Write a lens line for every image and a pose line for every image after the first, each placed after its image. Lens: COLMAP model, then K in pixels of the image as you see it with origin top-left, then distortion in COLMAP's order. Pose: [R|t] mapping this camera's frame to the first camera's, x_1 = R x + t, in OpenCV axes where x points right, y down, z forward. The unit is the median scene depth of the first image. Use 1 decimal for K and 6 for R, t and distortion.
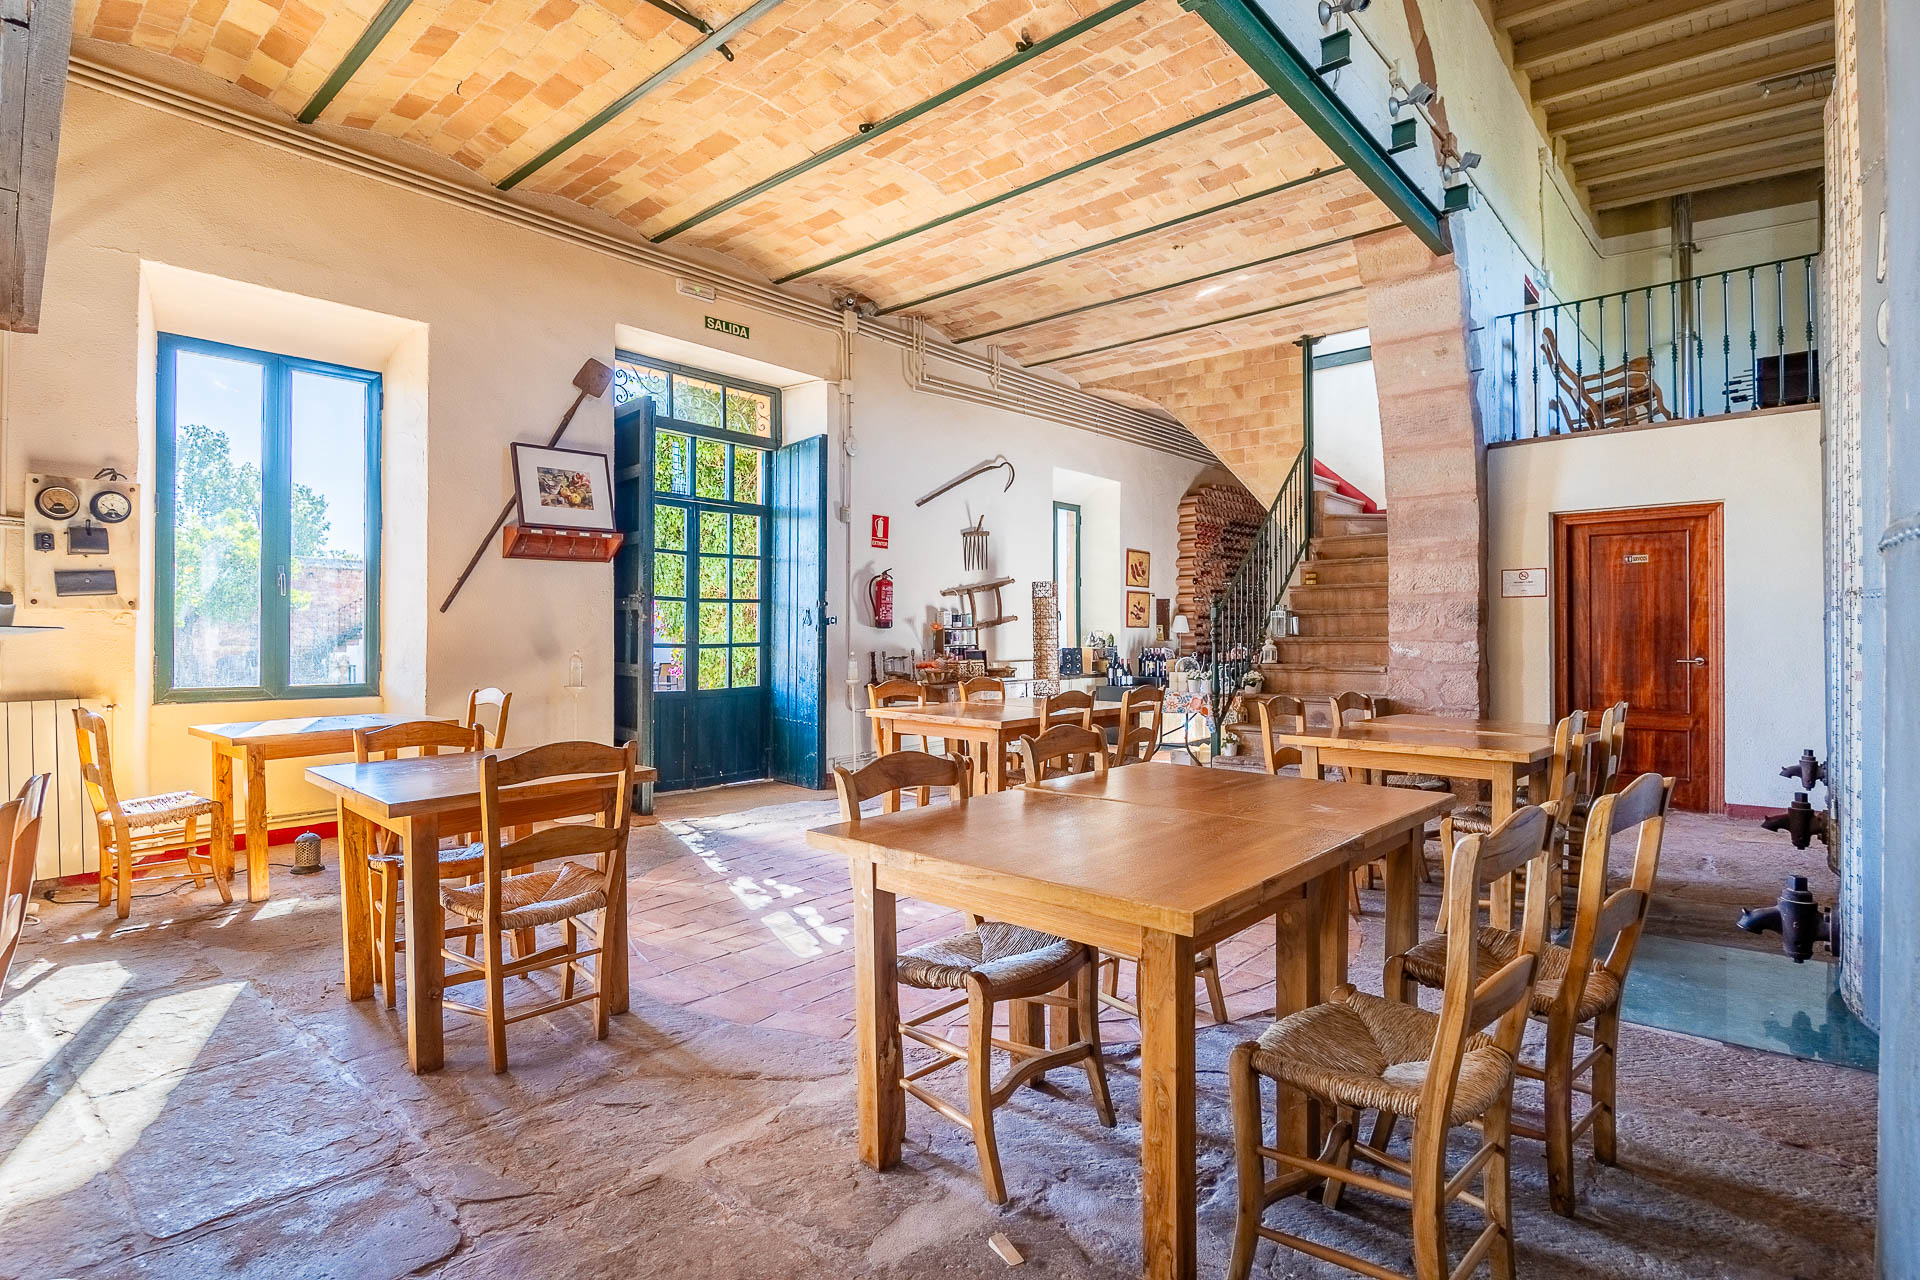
lens RADIAL K [[968.0, 0, 958.5], [0, 968.0, 633.9], [0, 0, 1]] dist [-0.003347, -0.000453]
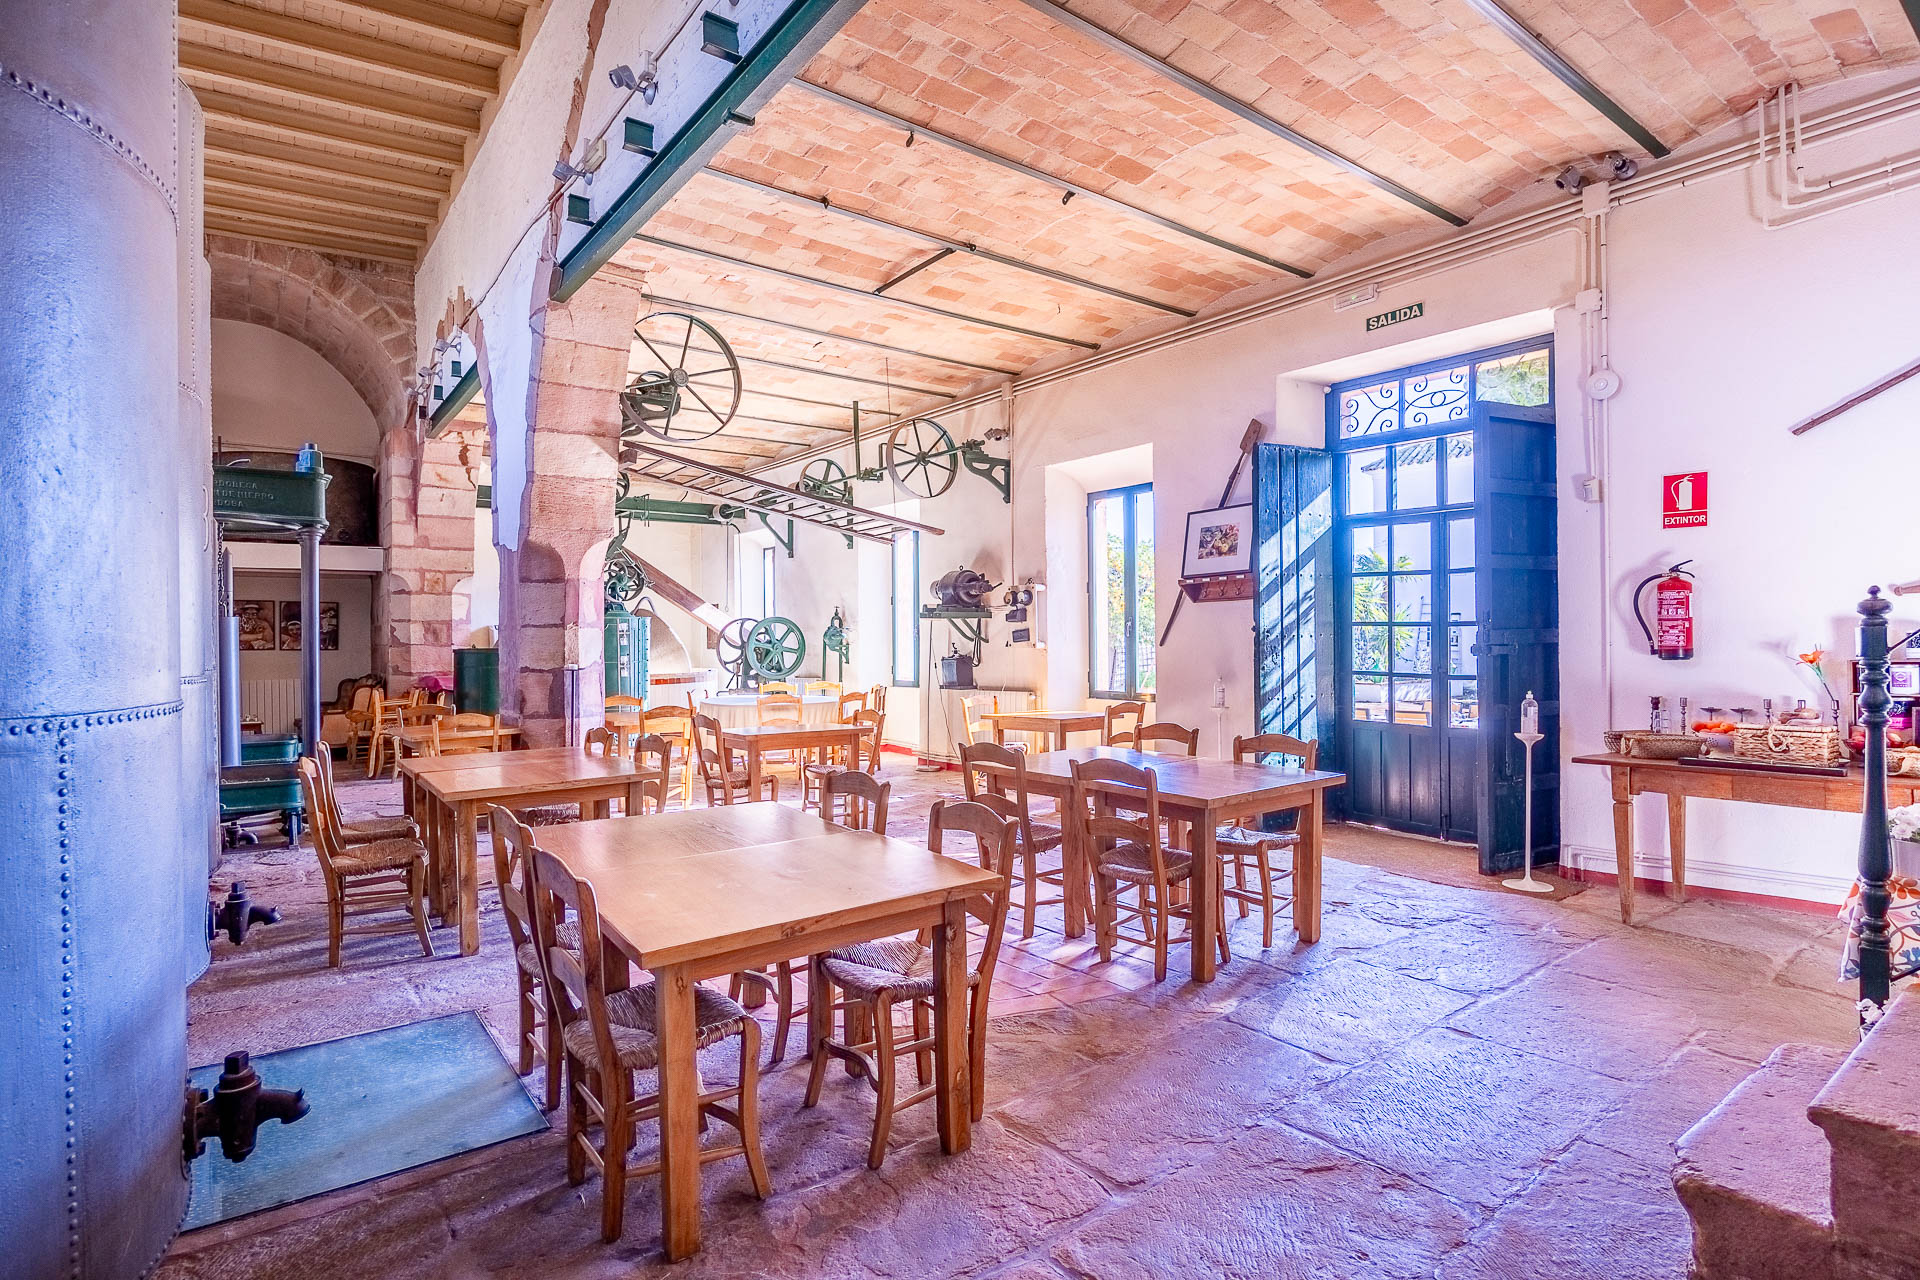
lens RADIAL K [[968.0, 0, 966.0], [0, 968.0, 646.0], [0, 0, 1]] dist [-0.003347, -0.000453]
pose [[-0.183003, 0.002673, -0.983109, 0.833806], [0.007898, 0.999968, 0.001249, -0.025876], [0.983081, -0.007536, -0.183018, 0.926384]]
